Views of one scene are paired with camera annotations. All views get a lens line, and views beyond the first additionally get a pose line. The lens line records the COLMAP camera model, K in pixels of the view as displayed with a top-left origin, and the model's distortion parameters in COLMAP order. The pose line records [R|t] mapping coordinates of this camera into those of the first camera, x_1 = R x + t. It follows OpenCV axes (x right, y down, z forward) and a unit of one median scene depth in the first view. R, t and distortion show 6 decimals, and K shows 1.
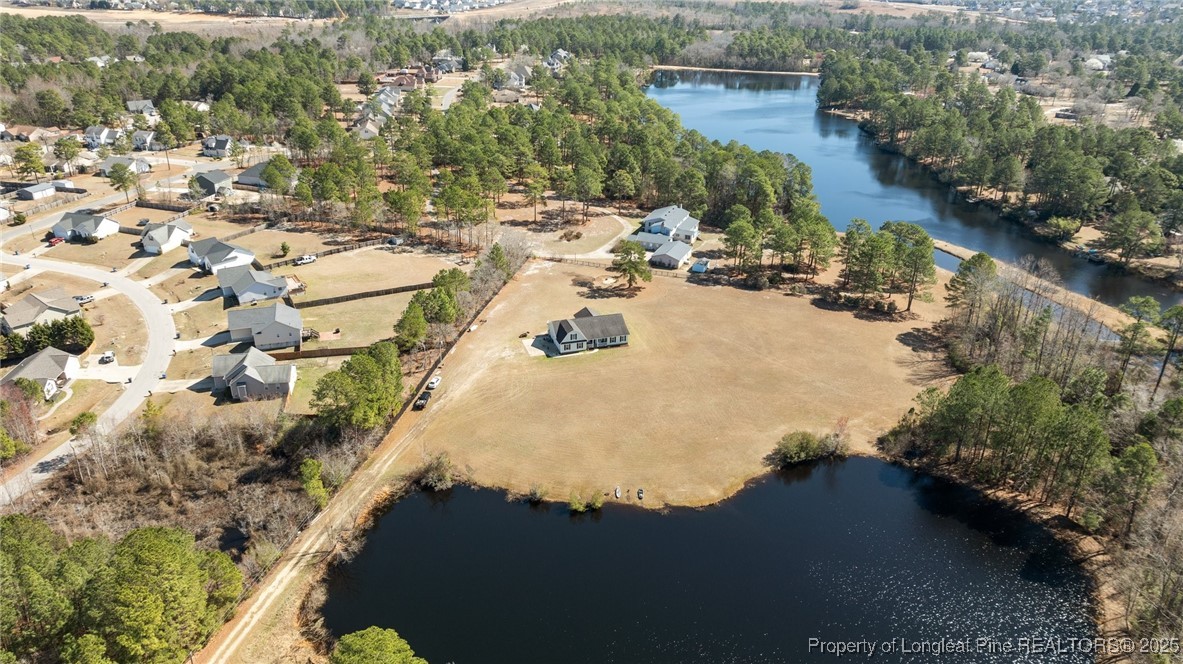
lens RADIAL K [[829.4, 0, 596.5], [0, 829.4, 336.5], [0, 0, 1]] dist [-0.035475, 0.030554]
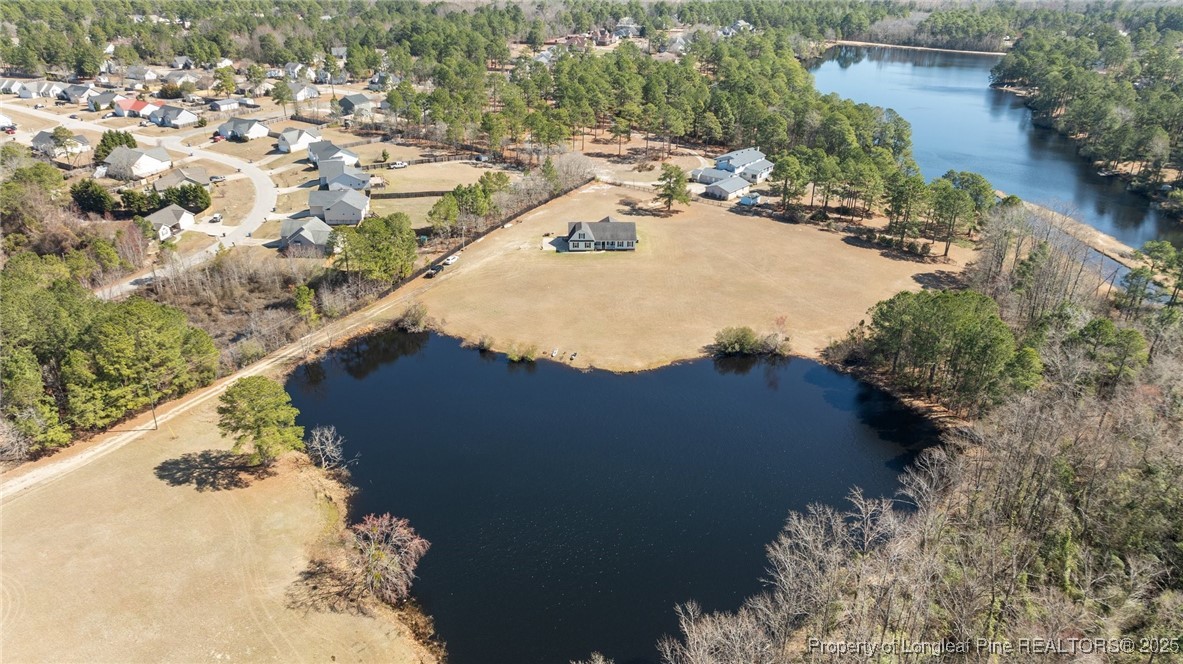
lens RADIAL K [[829.4, 0, 596.5], [0, 829.4, 336.5], [0, 0, 1]] dist [-0.035475, 0.030554]
pose [[0.962335, 0.117346, -0.245236, 0.221267], [-0.114469, 0.993086, 0.026007, 0.081658], [0.246593, 0.003045, 0.969114, -0.048230]]
